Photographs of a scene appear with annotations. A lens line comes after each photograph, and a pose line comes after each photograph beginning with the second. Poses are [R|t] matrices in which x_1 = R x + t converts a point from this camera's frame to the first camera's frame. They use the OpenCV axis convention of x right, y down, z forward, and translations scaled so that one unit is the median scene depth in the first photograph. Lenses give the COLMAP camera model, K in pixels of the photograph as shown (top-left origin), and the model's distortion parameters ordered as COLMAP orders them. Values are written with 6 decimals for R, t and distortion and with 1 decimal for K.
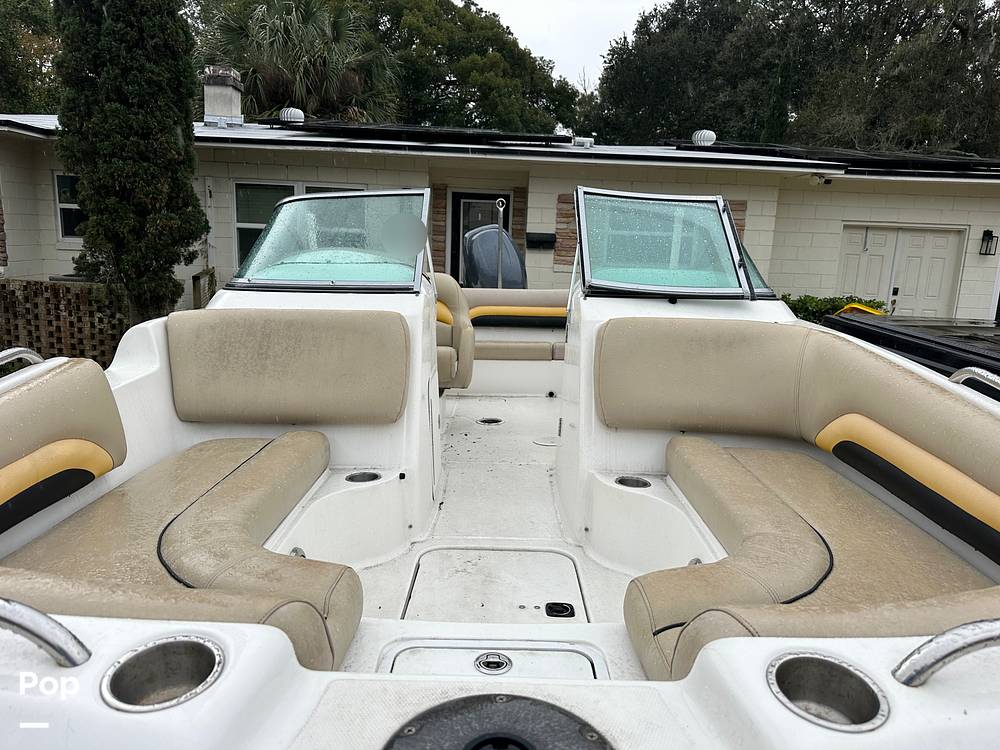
lens RADIAL K [[703.5, 0, 500.0], [0, 703.5, 375.0], [0, 0, 1]] dist [0.000221, -0.006116]
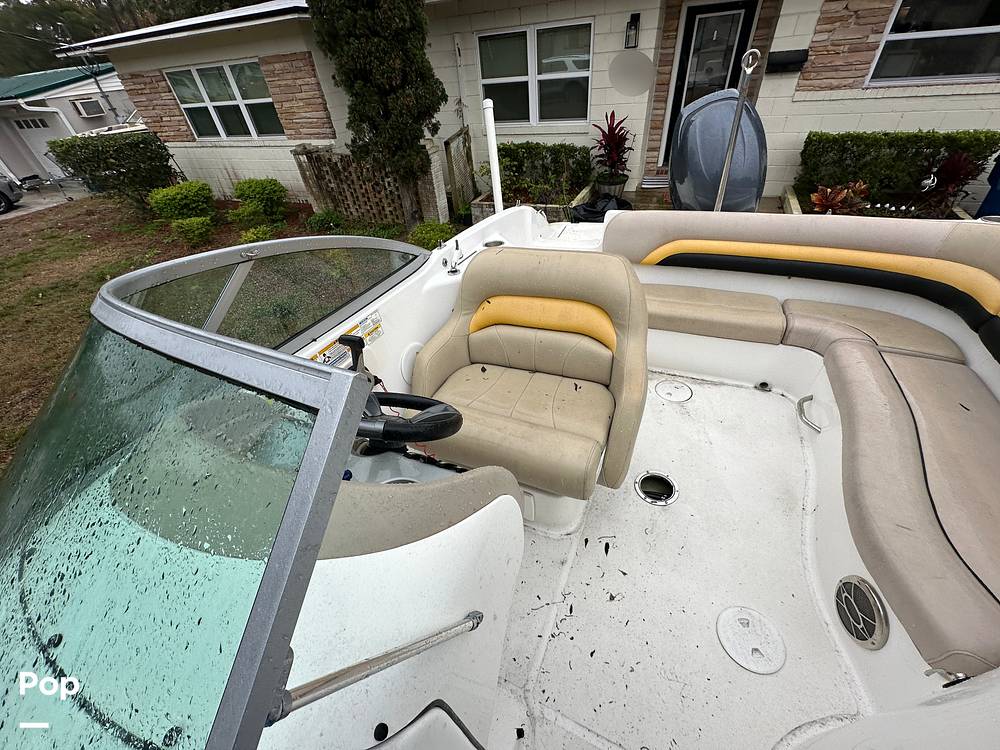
lens RADIAL K [[395.3, 0, 496.8], [0, 395.3, 369.8], [0, 0, 1]] dist [0.001486, -0.000216]
pose [[0.902738, 0.166970, -0.396466, -0.009589], [0.039585, 0.885453, 0.463039, -0.105726], [0.428366, -0.433697, 0.792723, 0.318985]]
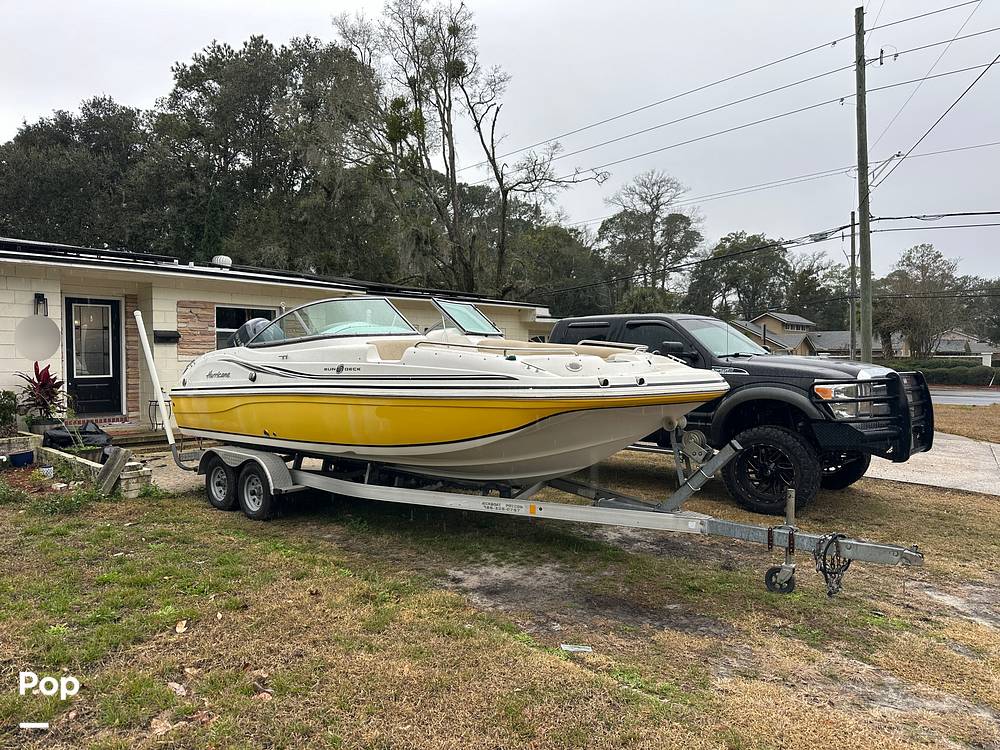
lens RADIAL K [[703.5, 0, 500.0], [0, 703.5, 375.0], [0, 0, 1]] dist [0.000221, -0.006116]
pose [[0.649621, -0.061988, 0.757727, -0.584392], [0.177427, 0.981510, -0.071817, 0.082531], [-0.739265, 0.181095, 0.648608, -0.278906]]
